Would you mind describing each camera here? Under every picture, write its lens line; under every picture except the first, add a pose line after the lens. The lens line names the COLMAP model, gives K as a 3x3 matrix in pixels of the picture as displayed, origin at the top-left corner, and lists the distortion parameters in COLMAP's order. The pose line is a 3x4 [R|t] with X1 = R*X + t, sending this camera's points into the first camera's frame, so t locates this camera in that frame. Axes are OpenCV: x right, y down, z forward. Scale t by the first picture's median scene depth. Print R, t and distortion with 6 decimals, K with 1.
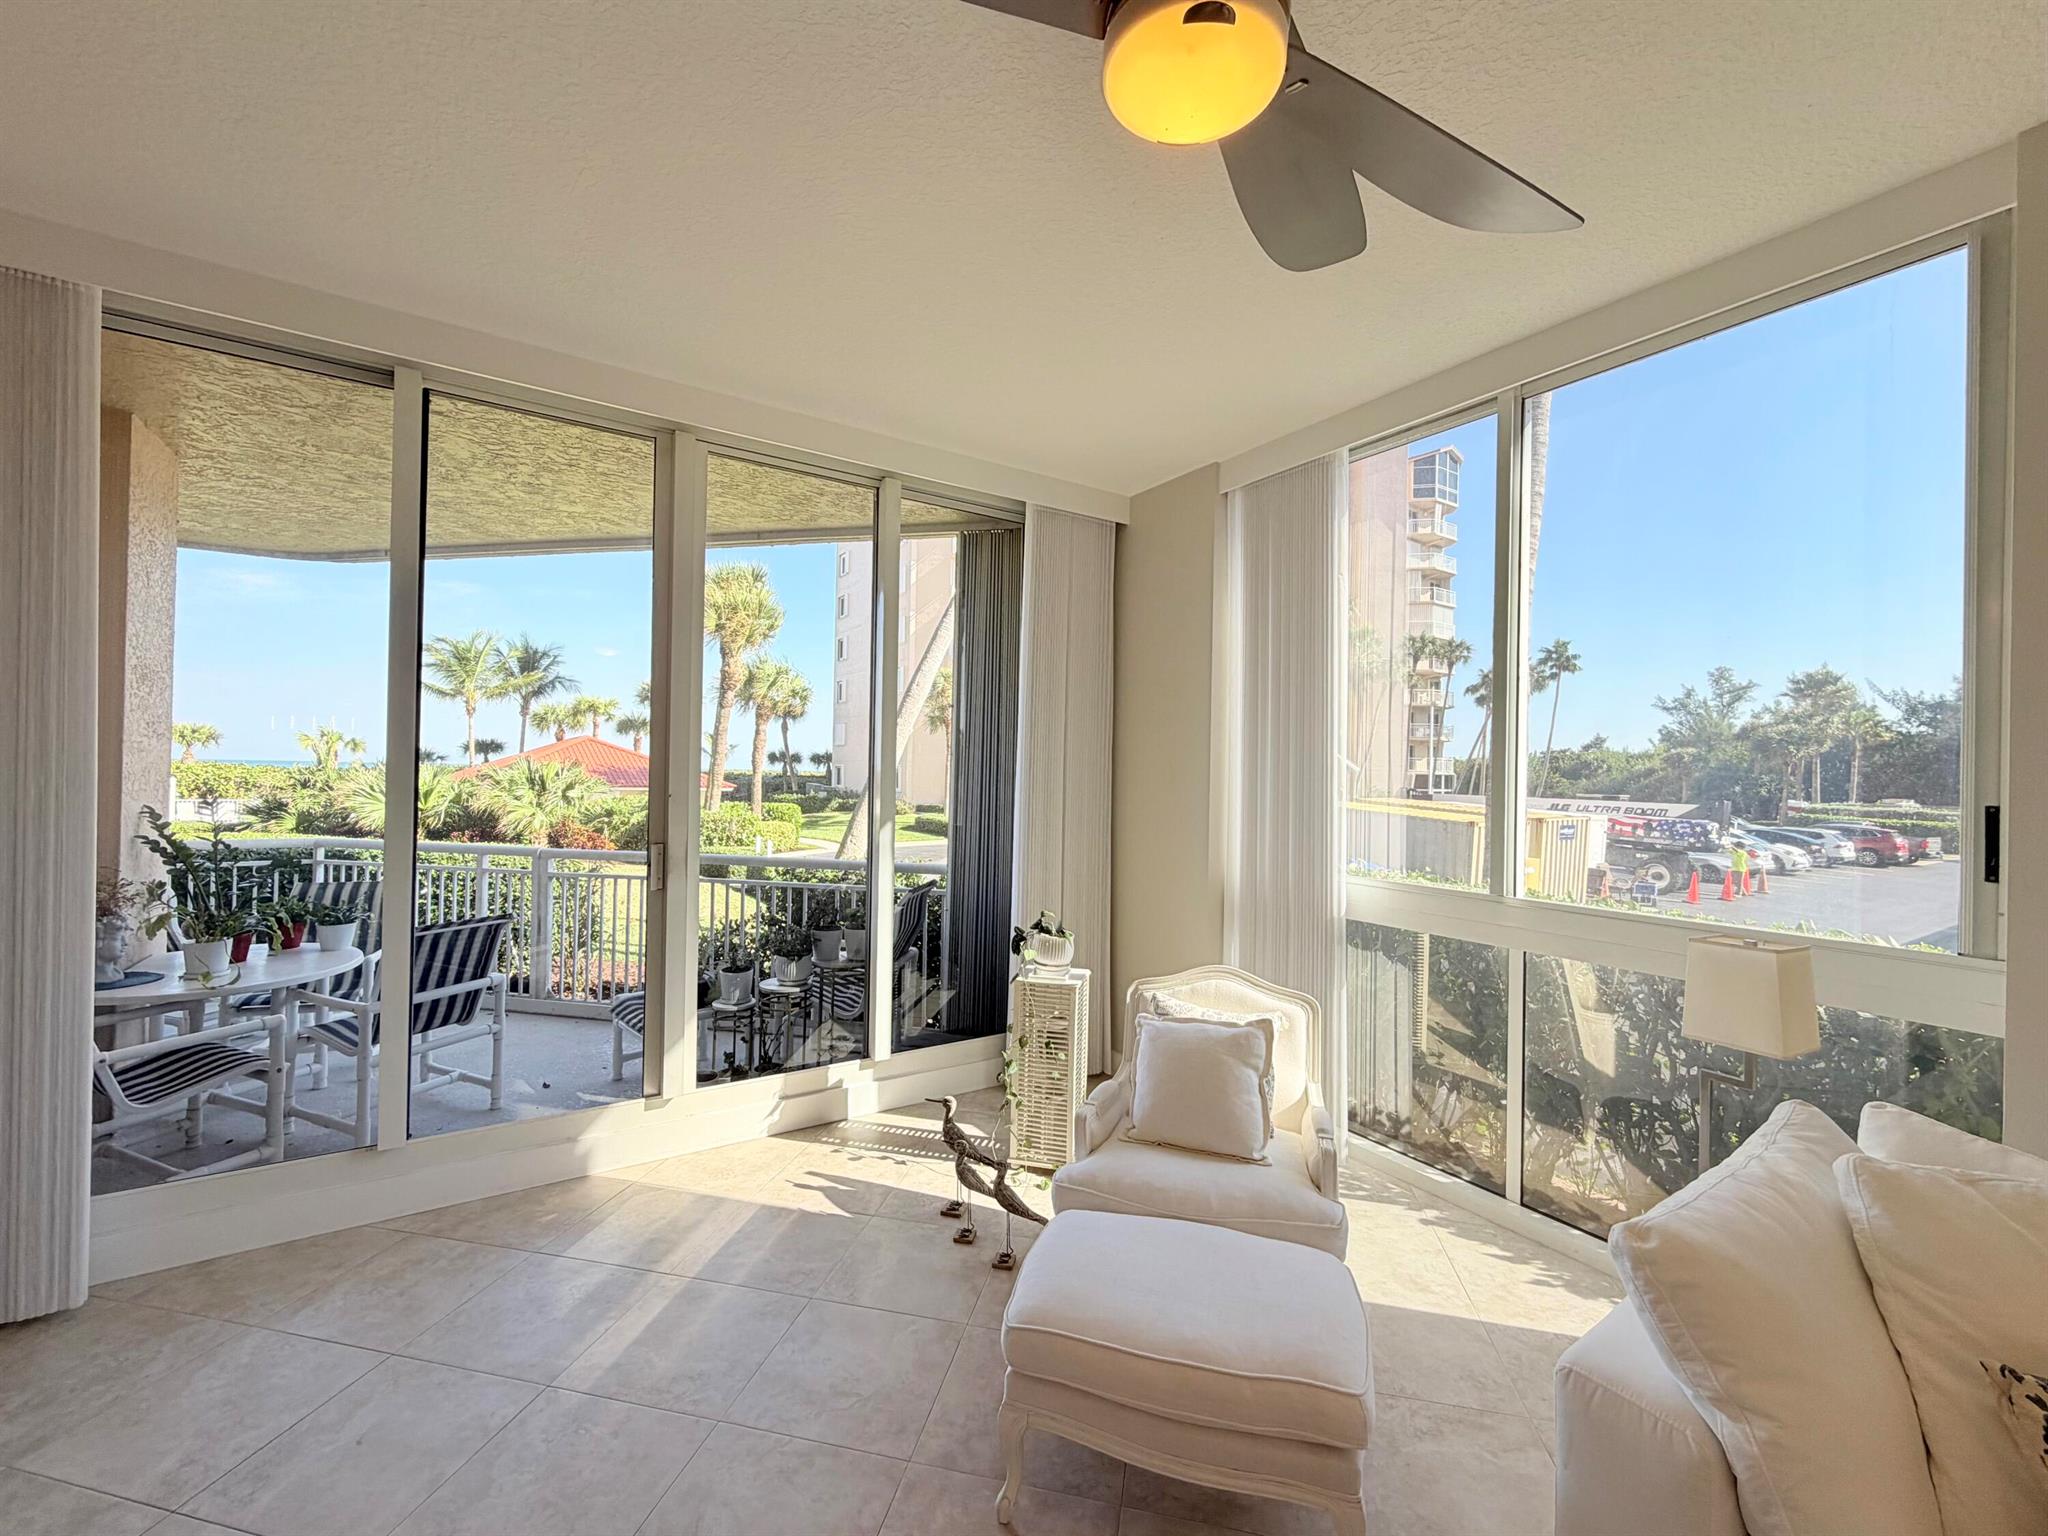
lens RADIAL K [[831.7, 0, 1017.9], [0, 831.7, 767.1], [0, 0, 1]] dist [0.002823, 0.000228]
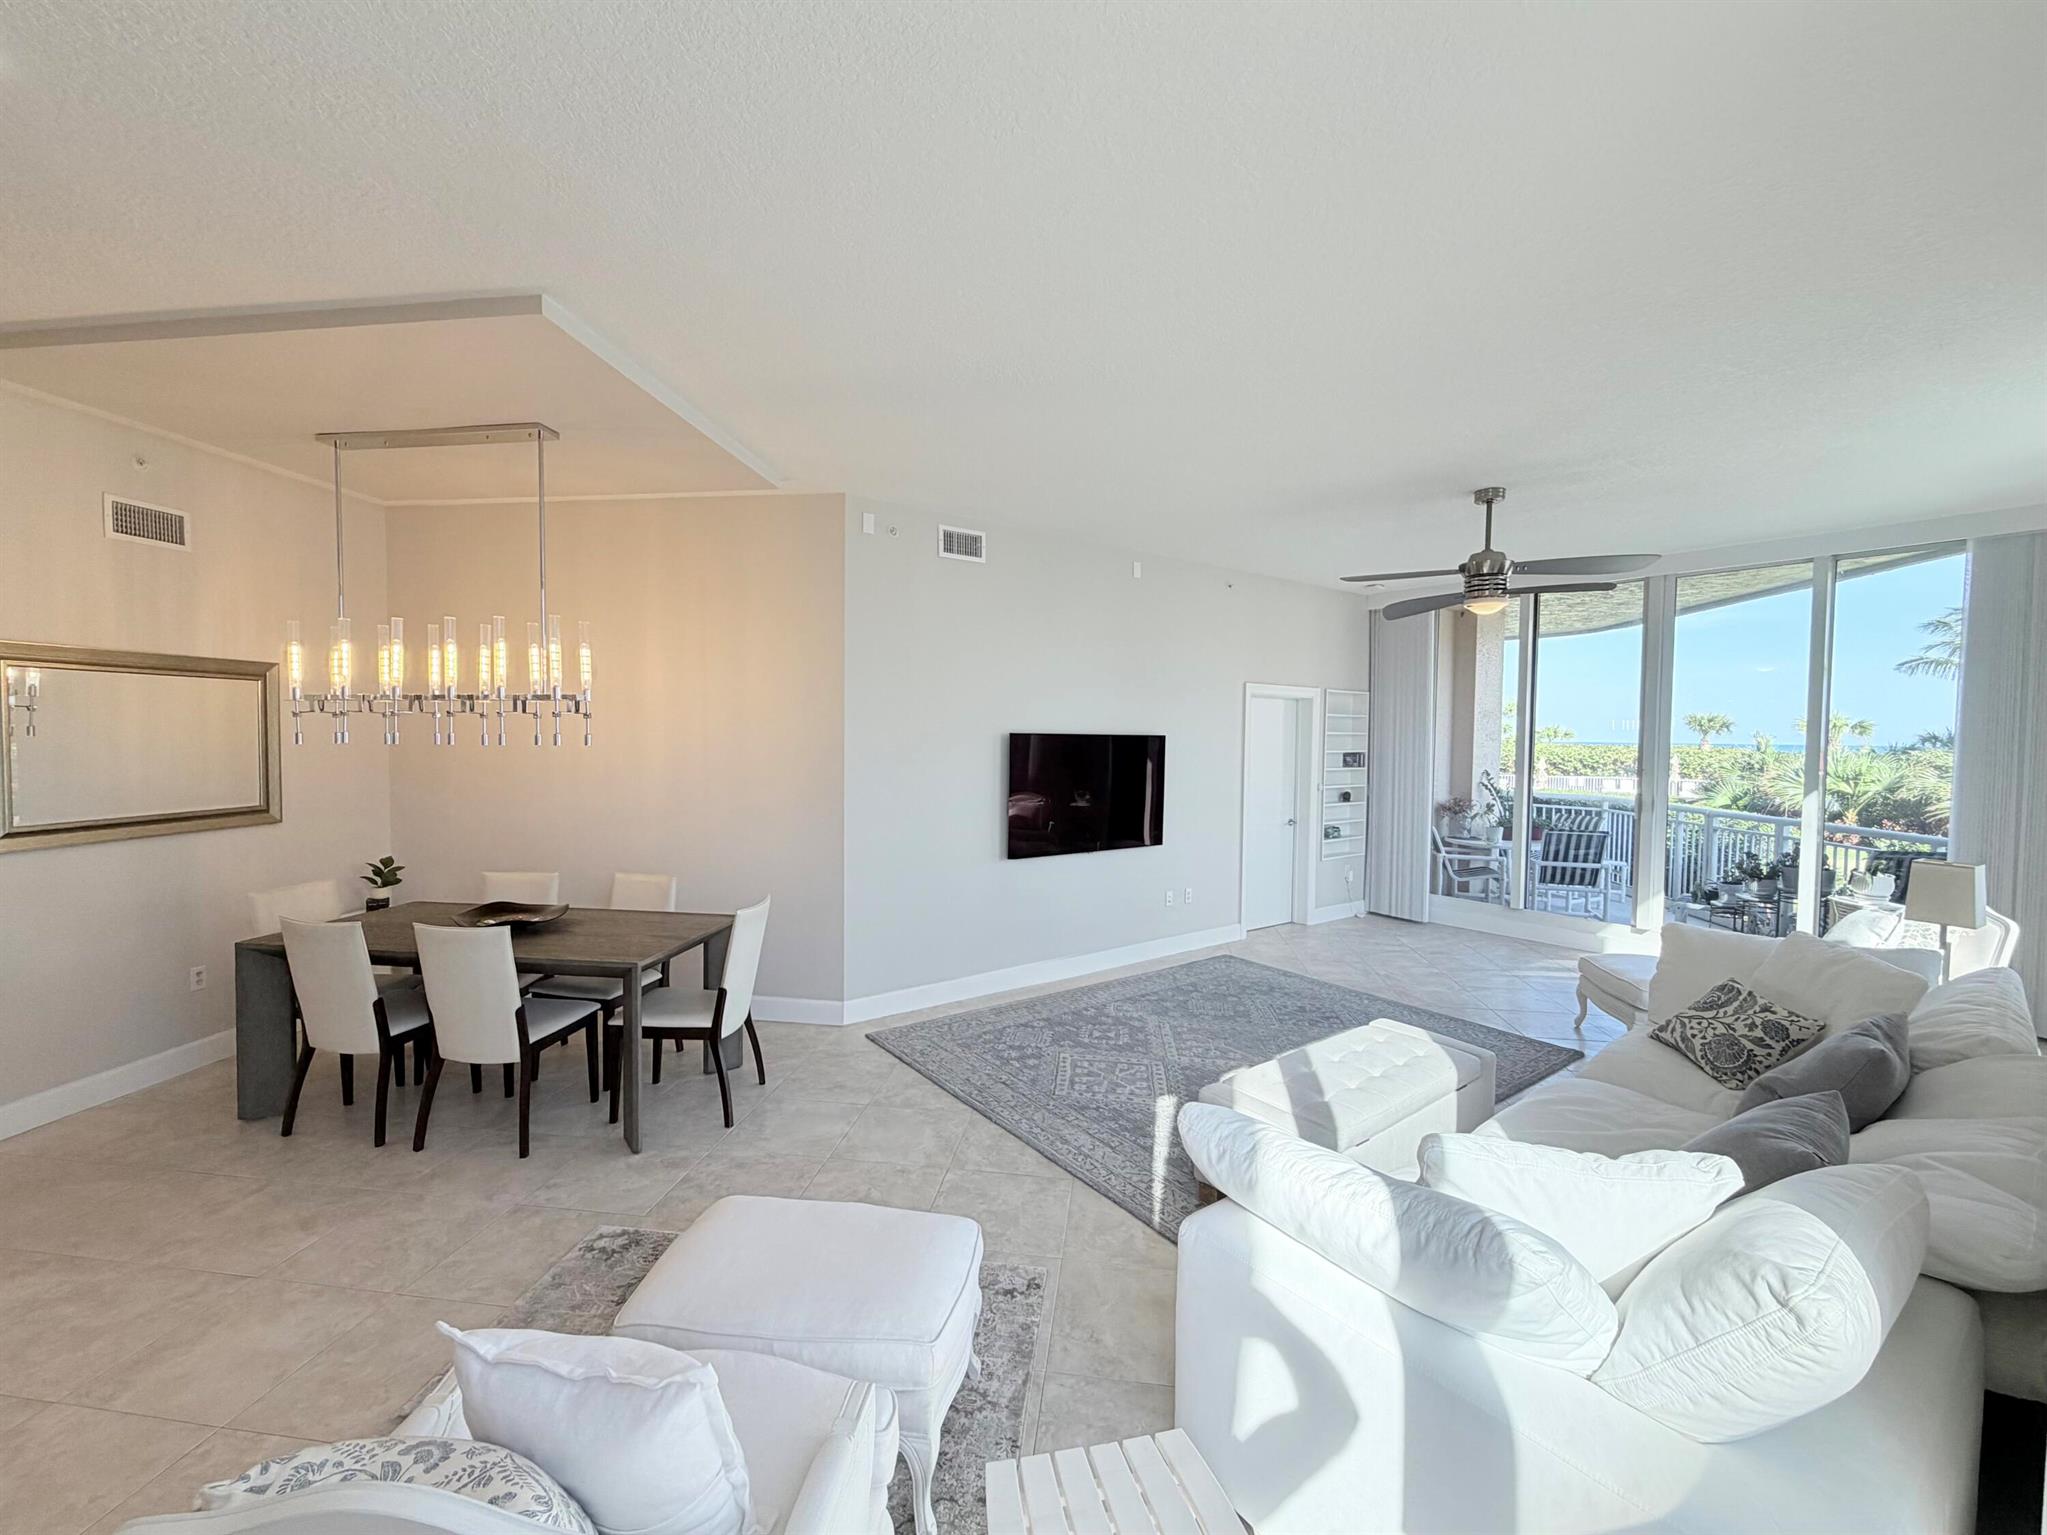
lens RADIAL K [[831.3, 0, 1017.4], [0, 831.3, 766.6], [0, 0, 1]] dist [0.002823, 0.000228]
pose [[0.075118, 0.019180, -0.996990, 1.210577], [-0.001857, 0.999816, 0.019094, -0.006448], [0.997173, 0.000417, 0.075140, -0.497674]]
